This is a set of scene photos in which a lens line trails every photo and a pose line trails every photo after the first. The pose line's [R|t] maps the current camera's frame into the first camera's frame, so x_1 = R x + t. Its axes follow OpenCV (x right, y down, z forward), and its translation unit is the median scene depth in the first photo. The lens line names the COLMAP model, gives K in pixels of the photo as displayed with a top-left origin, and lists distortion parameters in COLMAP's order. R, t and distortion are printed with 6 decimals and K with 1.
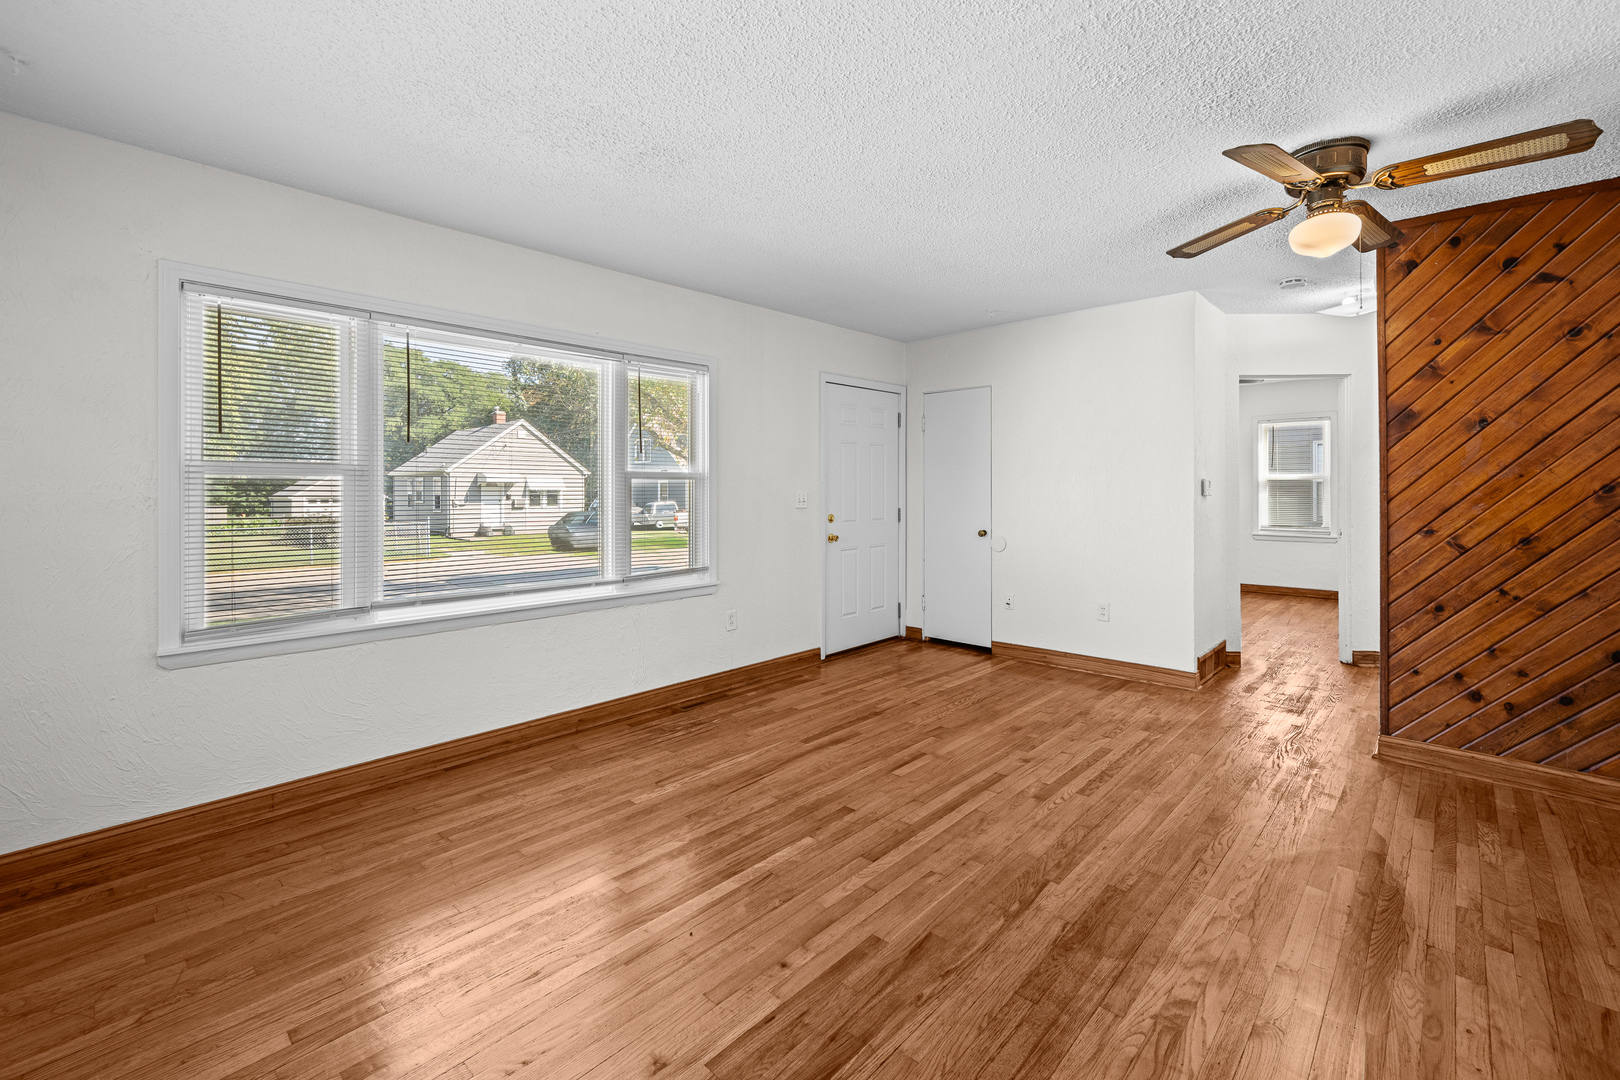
lens RADIAL K [[683.2, 0, 810.1], [0, 683.2, 498.3], [0, 0, 1]] dist [0.002587, 0.000193]
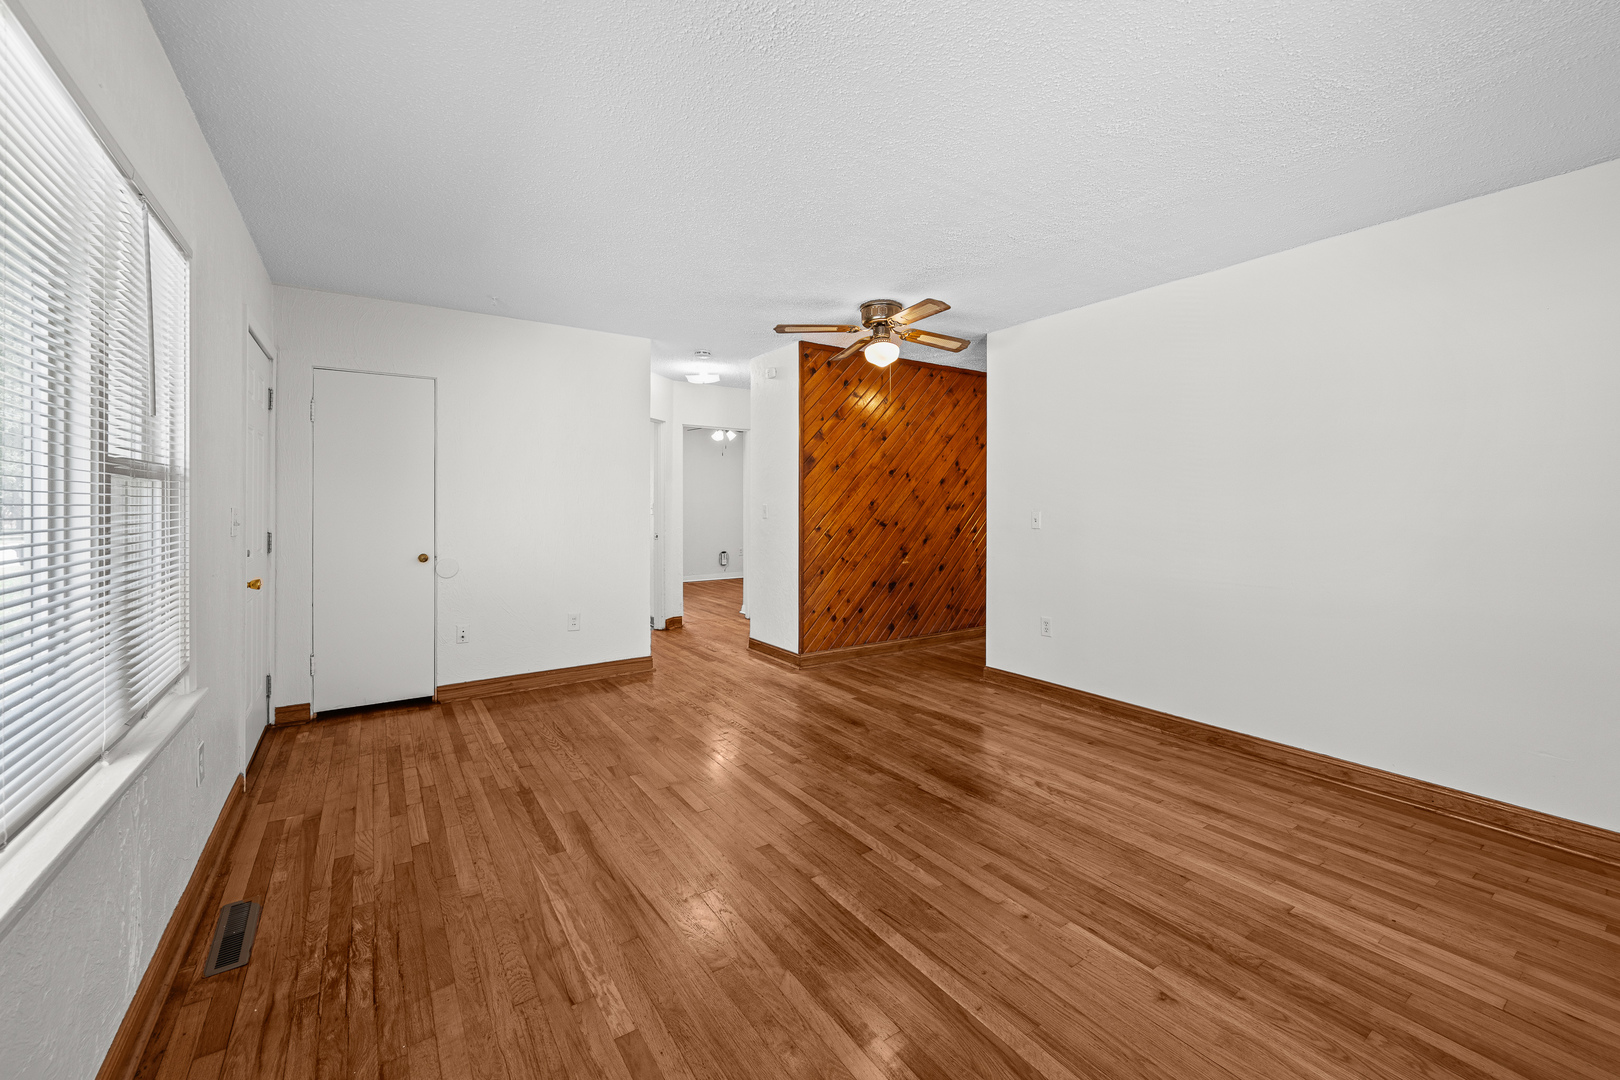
lens RADIAL K [[657.6, 0, 806.8], [0, 657.6, 513.4], [0, 0, 1]] dist [-0.000270, -0.000130]
pose [[0.218346, -0.012618, 0.975790, -0.756904], [0.013665, 0.999858, 0.009871, -0.005763], [-0.975776, 0.011179, 0.218487, 0.708234]]
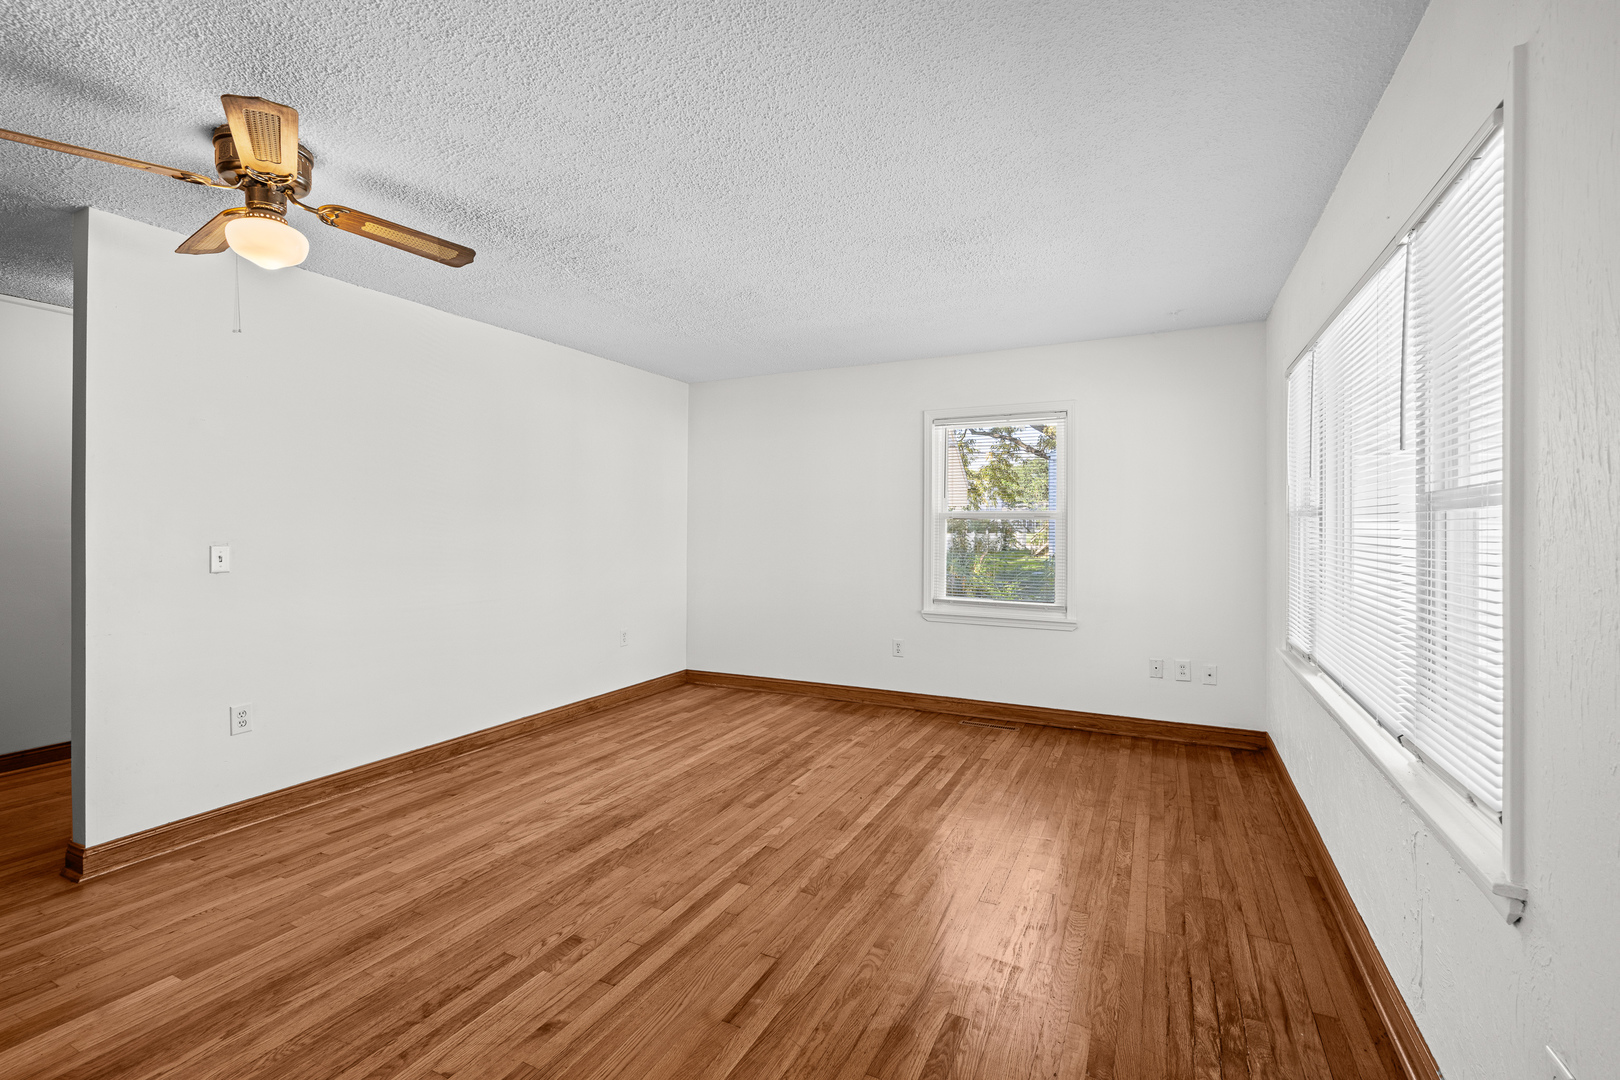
lens RADIAL K [[710.9, 0, 816.2], [0, 710.9, 512.5], [0, 0, 1]] dist [-0.001537, 0.000272]
pose [[-0.952331, -0.003259, -0.305049, 0.315874], [-0.001597, 0.999982, -0.005697, -0.033677], [0.305062, -0.004939, -0.952320, 1.797553]]
